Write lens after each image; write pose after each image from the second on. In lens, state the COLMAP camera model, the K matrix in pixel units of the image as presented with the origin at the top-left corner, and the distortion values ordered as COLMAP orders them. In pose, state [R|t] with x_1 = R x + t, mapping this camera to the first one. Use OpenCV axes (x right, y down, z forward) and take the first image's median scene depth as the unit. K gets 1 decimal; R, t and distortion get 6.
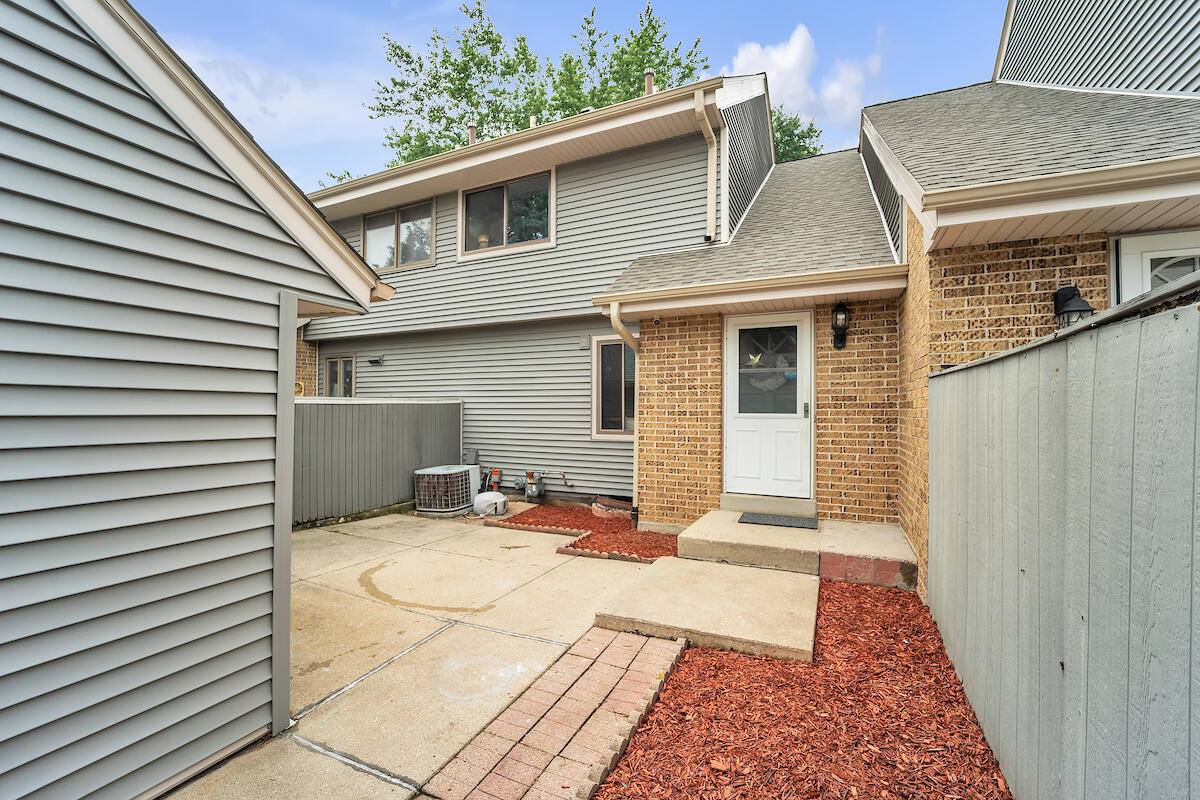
lens RADIAL K [[499.6, 0, 601.0], [0, 499.6, 411.1], [0, 0, 1]] dist [-0.022059, 0.000007]
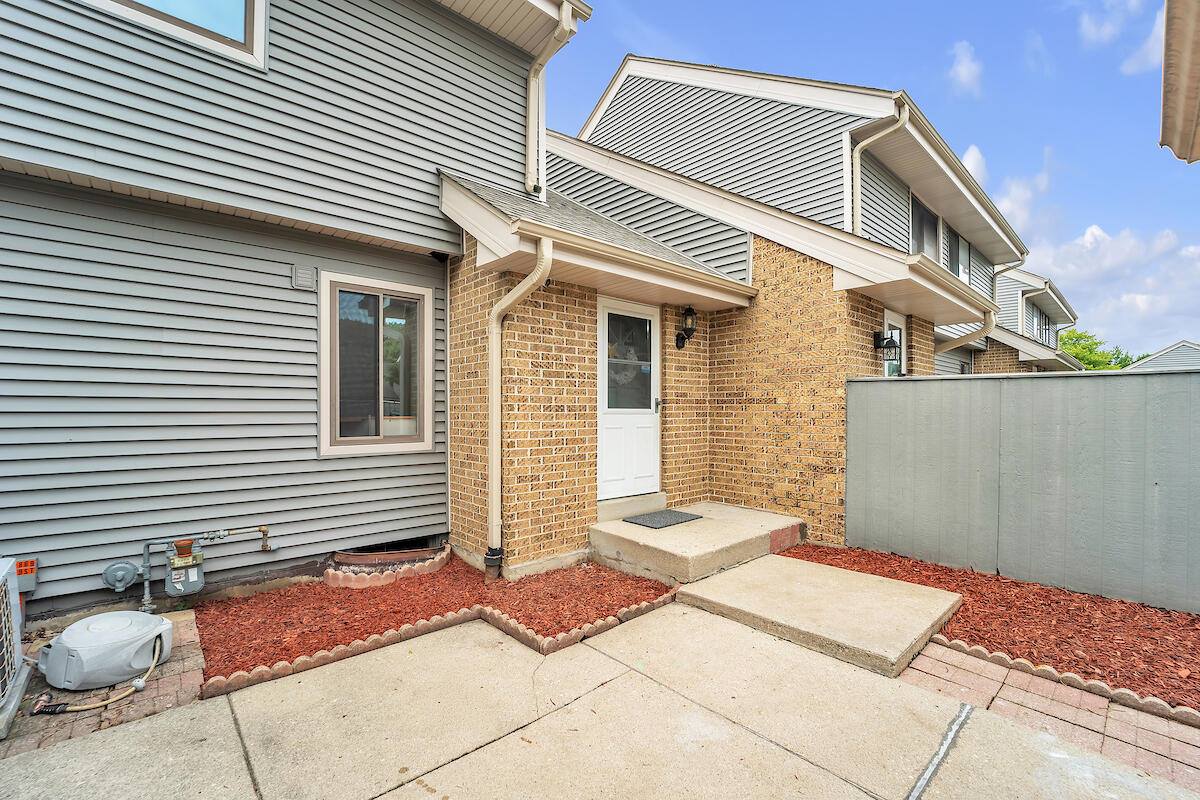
lens RADIAL K [[499.6, 0, 601.0], [0, 499.6, 411.1], [0, 0, 1]] dist [-0.022059, 0.000007]
pose [[0.397487, -0.003139, 0.917602, -0.519301], [-0.000285, 0.999994, 0.003544, 0.005900], [-0.917608, -0.001670, 0.397484, 0.641684]]
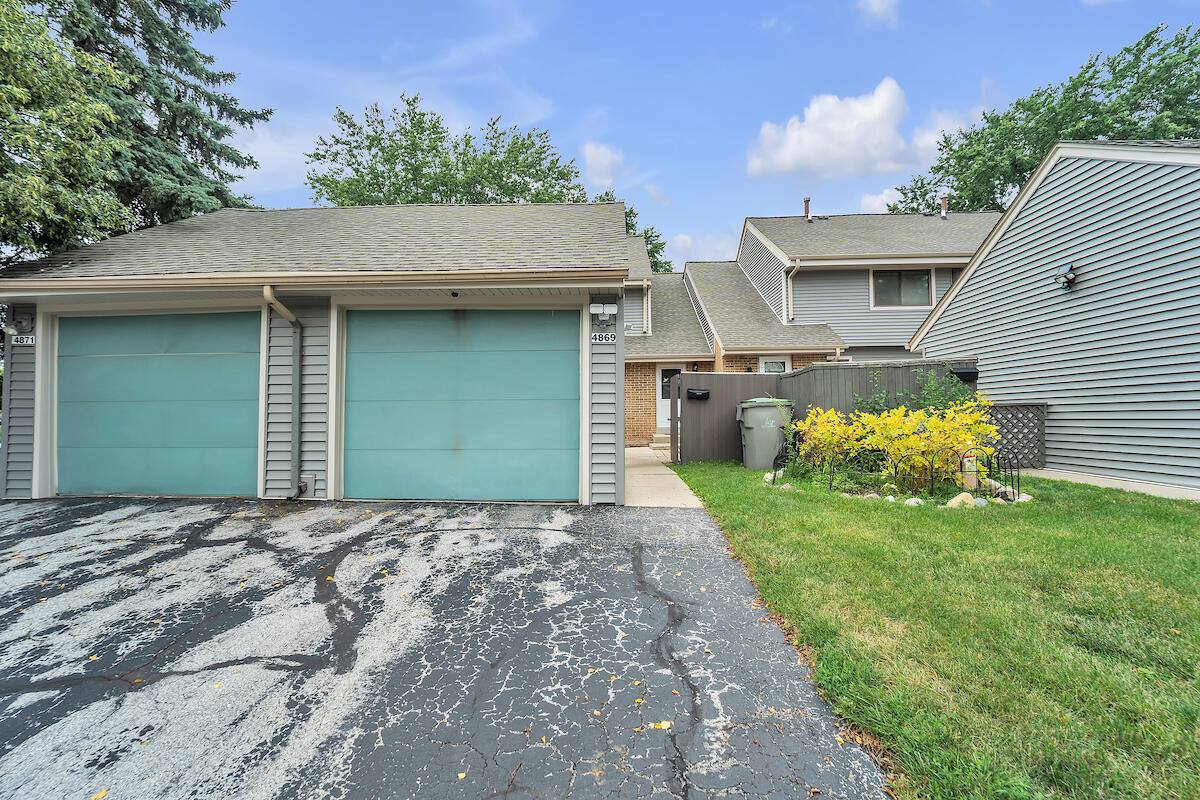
lens RADIAL K [[499.6, 0, 601.0], [0, 499.6, 411.1], [0, 0, 1]] dist [-0.022059, 0.000007]
pose [[0.921411, 0.001470, 0.388587, -1.098446], [0.006282, 0.999806, -0.018677, 0.118717], [-0.388539, 0.019650, 0.921223, -1.416583]]
